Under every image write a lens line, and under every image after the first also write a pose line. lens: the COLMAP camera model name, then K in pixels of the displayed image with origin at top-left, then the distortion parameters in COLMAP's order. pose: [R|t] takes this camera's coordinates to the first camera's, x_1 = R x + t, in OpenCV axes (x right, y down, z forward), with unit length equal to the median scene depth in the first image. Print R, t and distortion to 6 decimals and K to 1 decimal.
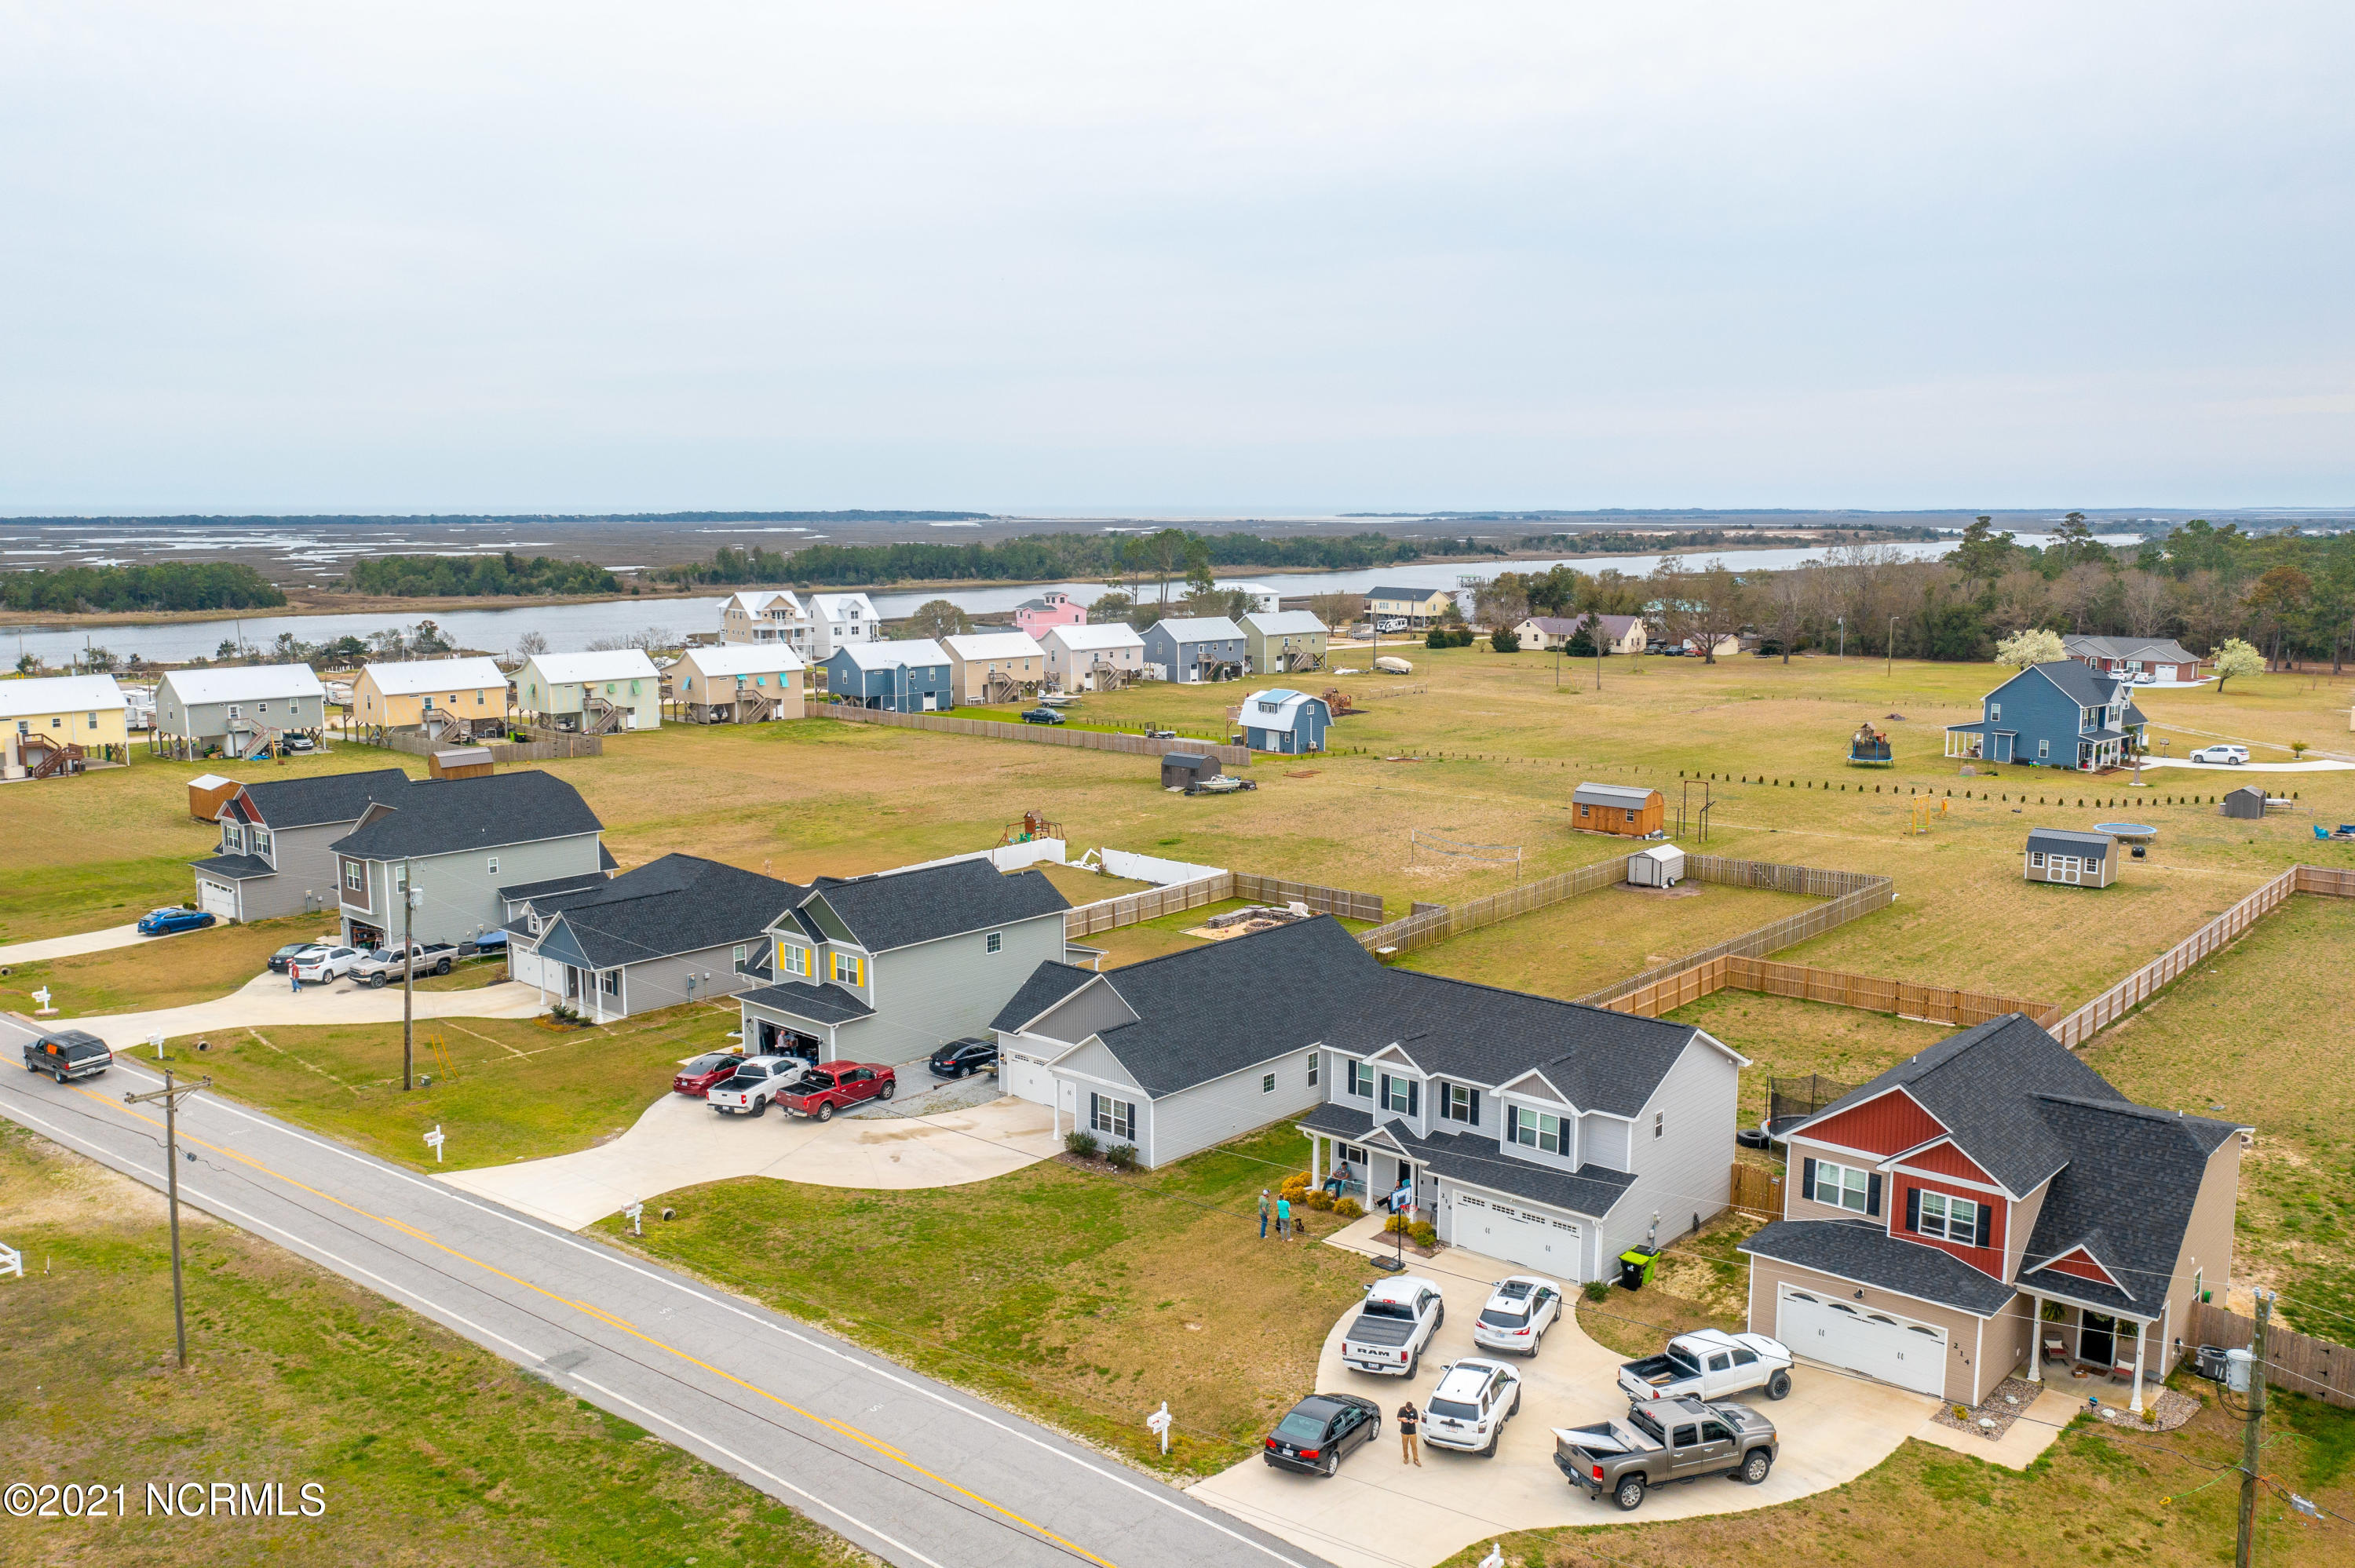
lens RADIAL K [[1878.7, 0, 1177.5], [0, 1878.7, 784.0], [0, 0, 1]] dist [-0.004877, 0.011398]
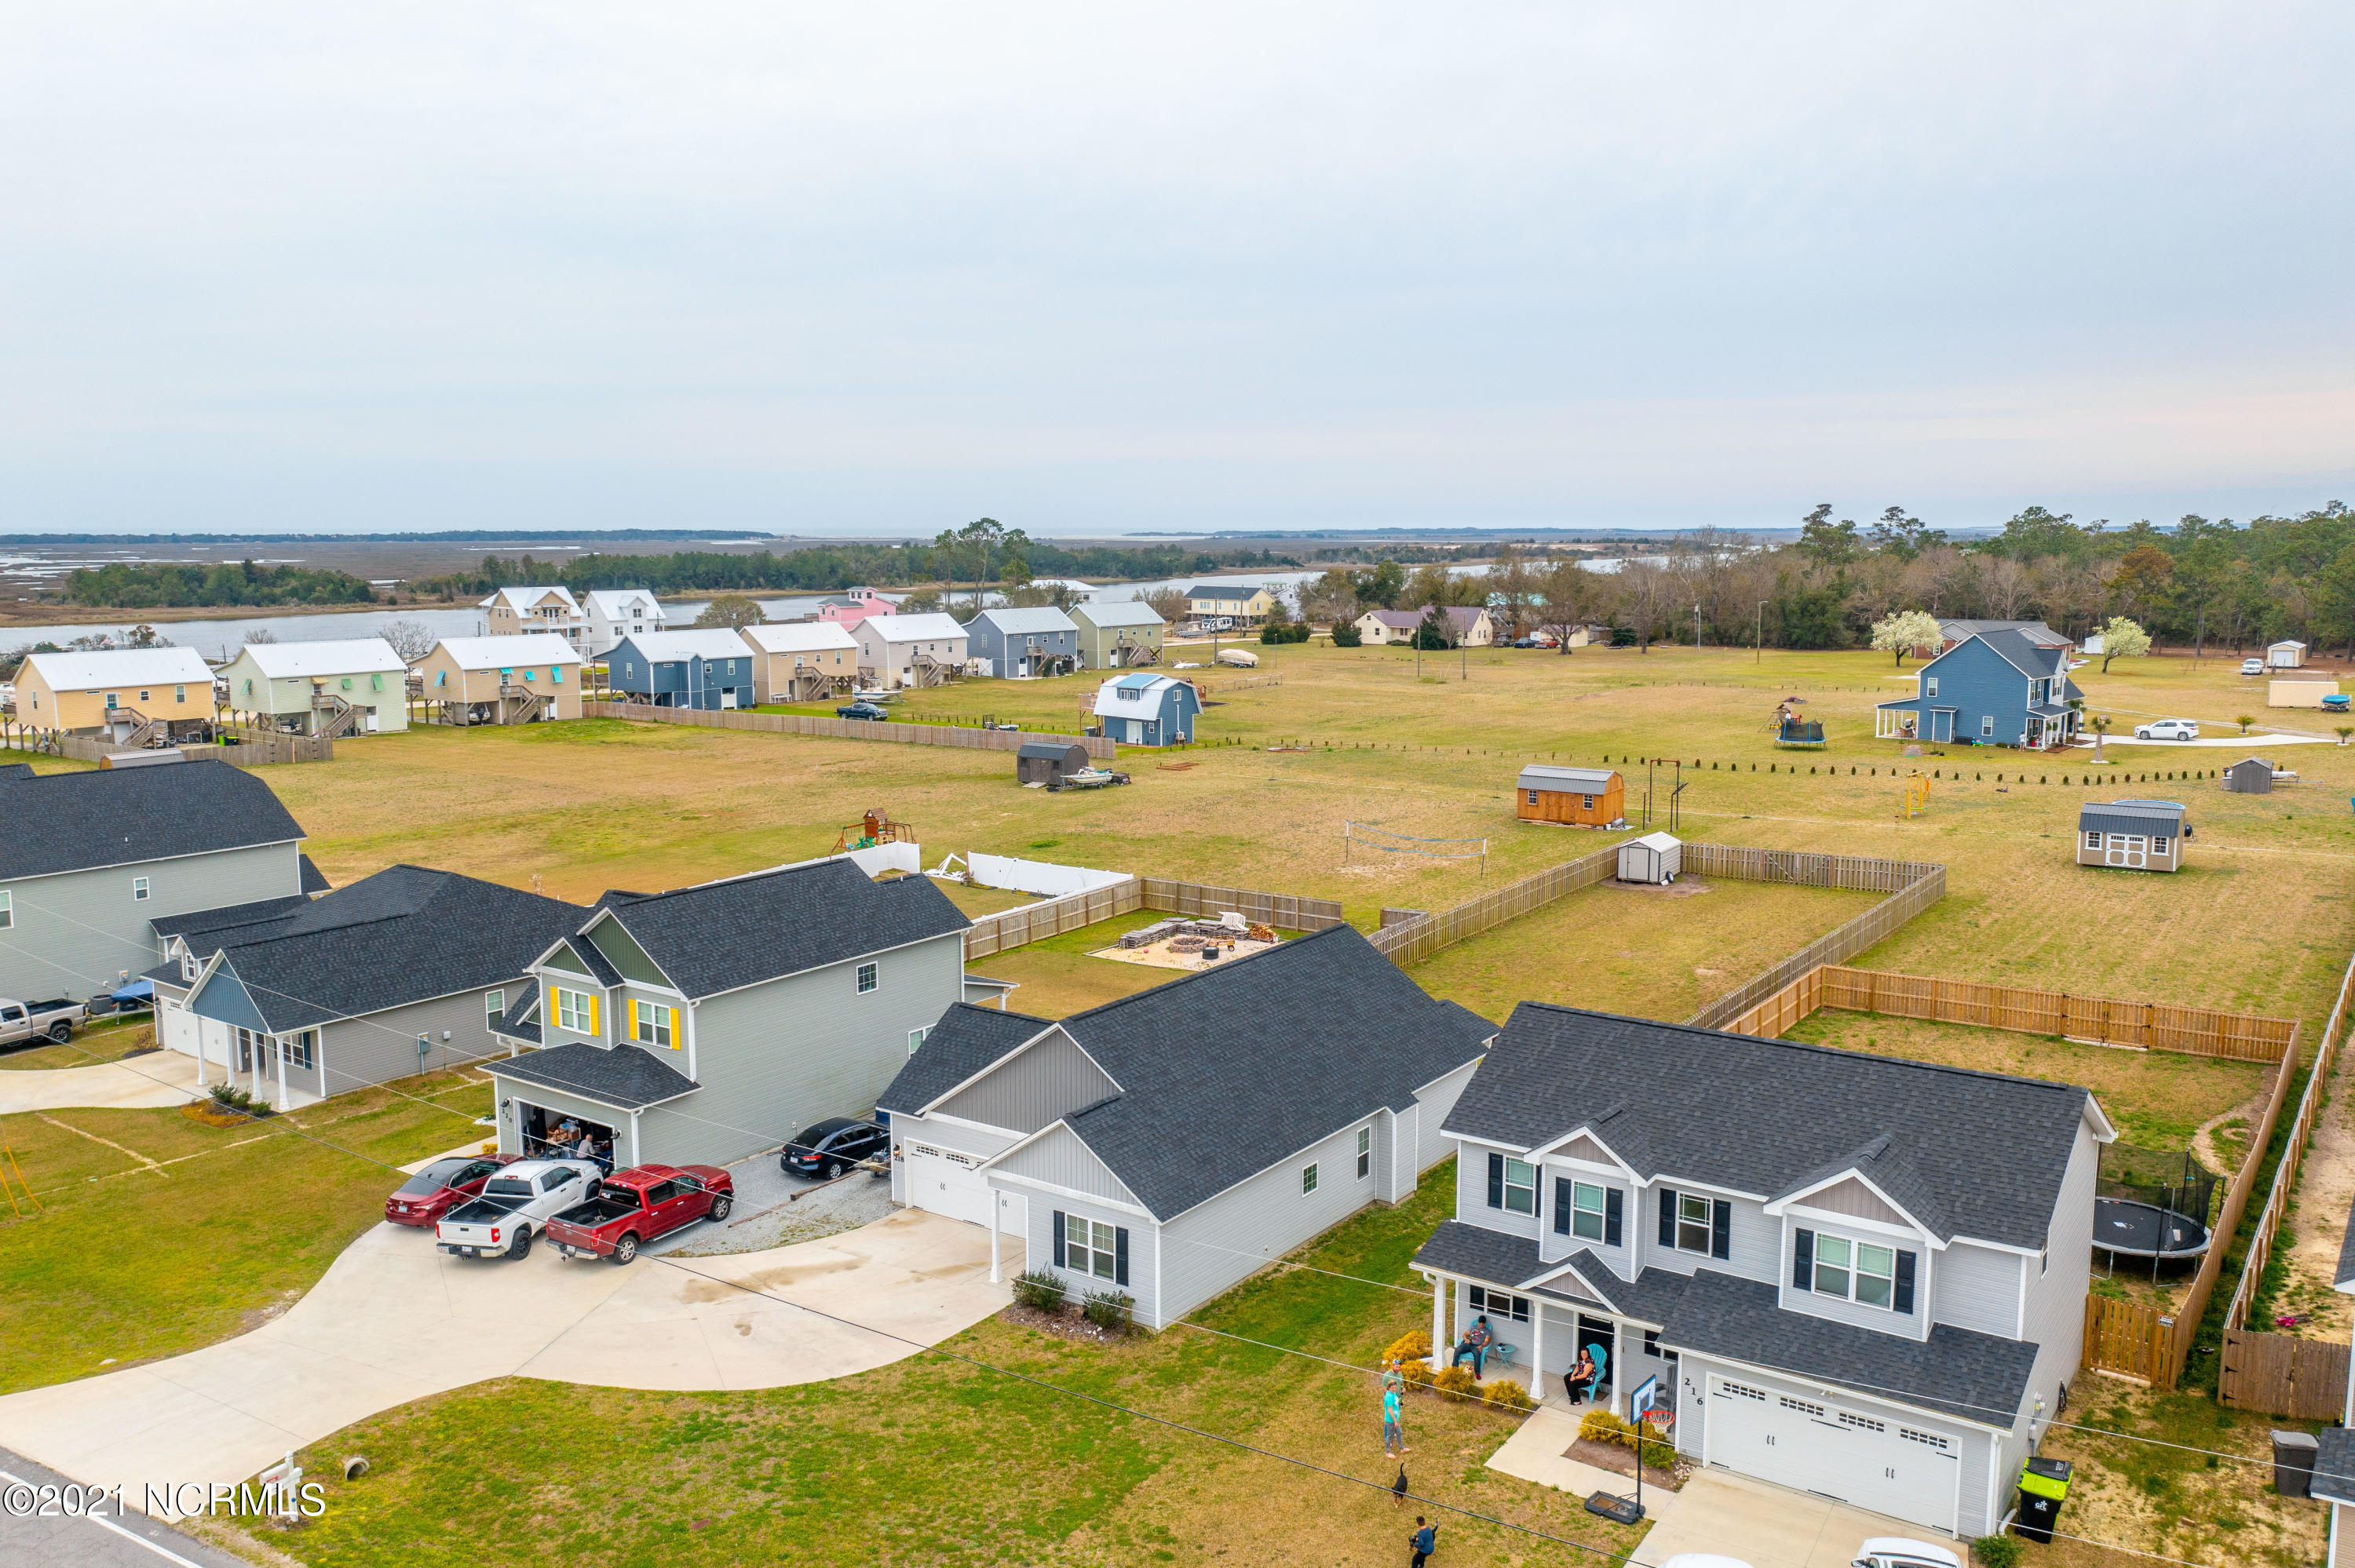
lens RADIAL K [[1878.7, 0, 1177.5], [0, 1878.7, 784.0], [0, 0, 1]] dist [-0.004877, 0.011398]
pose [[0.993723, -0.017269, 0.110532, -0.036228], [0.018359, 0.999792, -0.008852, 0.012799], [-0.110356, 0.010826, 0.993833, 0.179305]]
